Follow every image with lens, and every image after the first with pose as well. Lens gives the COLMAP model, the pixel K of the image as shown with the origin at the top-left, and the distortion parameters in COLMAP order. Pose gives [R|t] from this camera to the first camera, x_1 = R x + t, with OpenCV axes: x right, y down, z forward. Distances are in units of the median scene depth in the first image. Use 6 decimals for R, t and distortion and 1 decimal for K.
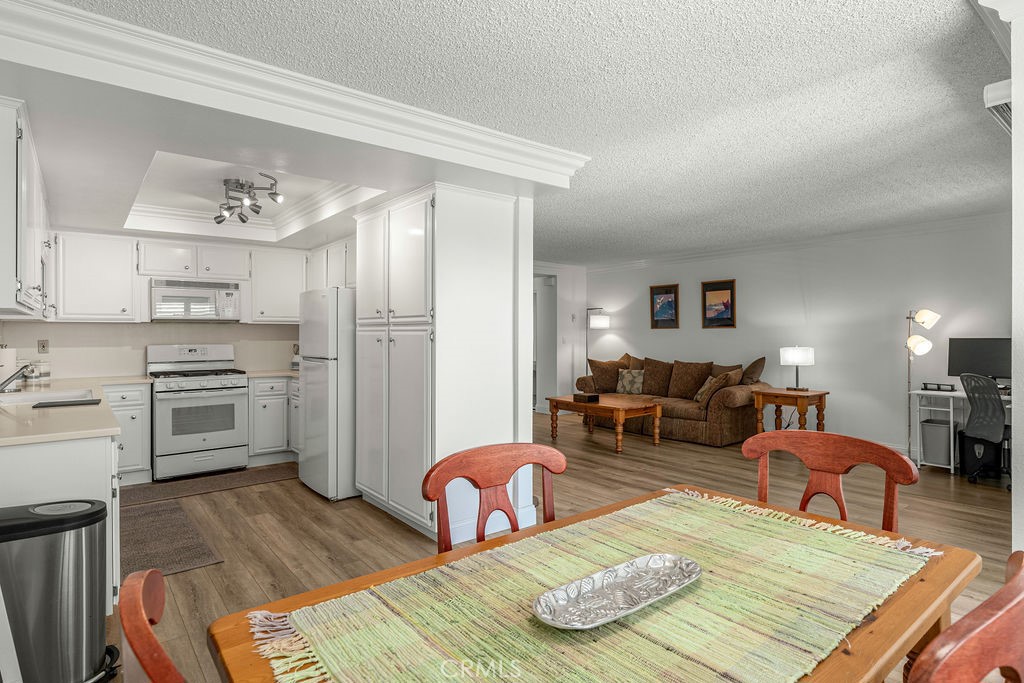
lens RADIAL K [[547.2, 0, 512.0], [0, 547.2, 341.5], [0, 0, 1]] dist [0.000880, 0.000452]
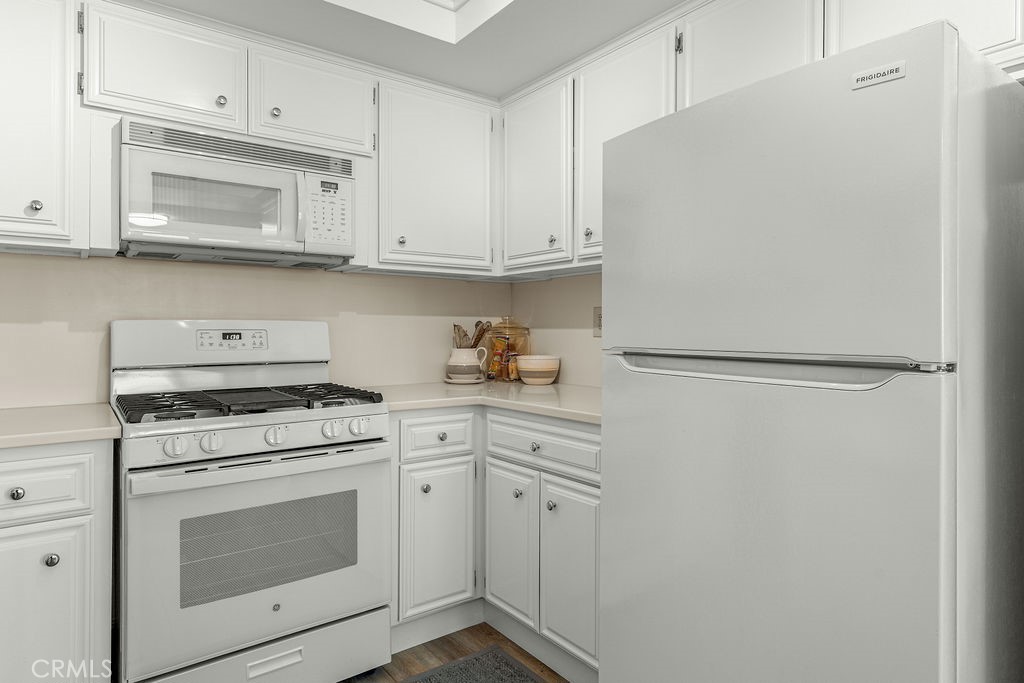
lens RADIAL K [[588.1, 0, 513.9], [0, 588.1, 333.0], [0, 0, 1]] dist [-0.005959, -0.001057]
pose [[0.999651, 0.006241, -0.025659, -0.401064], [-0.006200, 0.999979, 0.001667, 0.013526], [0.025669, -0.001507, 0.999669, 0.635689]]
